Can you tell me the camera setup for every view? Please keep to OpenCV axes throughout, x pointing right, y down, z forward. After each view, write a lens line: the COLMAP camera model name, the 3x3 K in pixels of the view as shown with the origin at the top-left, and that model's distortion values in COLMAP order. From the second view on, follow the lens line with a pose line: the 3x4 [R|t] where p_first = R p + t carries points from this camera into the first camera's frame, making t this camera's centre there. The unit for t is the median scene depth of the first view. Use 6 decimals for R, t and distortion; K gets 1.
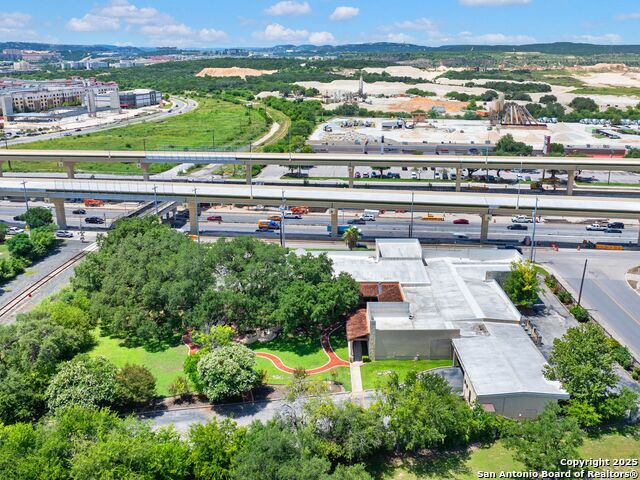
lens RADIAL K [[581.5, 0, 321.5], [0, 581.5, 239.5], [0, 0, 1]] dist [-0.016986, 0.000000]
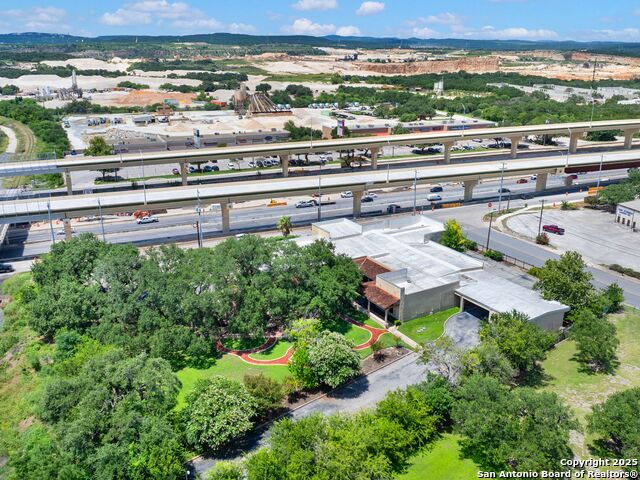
lens RADIAL K [[581.5, 0, 324.6], [0, 581.5, 237.8], [0, 0, 1]] dist [-0.016986, 0.000000]
pose [[0.865683, -0.155908, 0.475694, -0.202090], [0.150316, 0.987370, 0.050060, -0.012590], [-0.477491, 0.028169, 0.878185, 0.027518]]
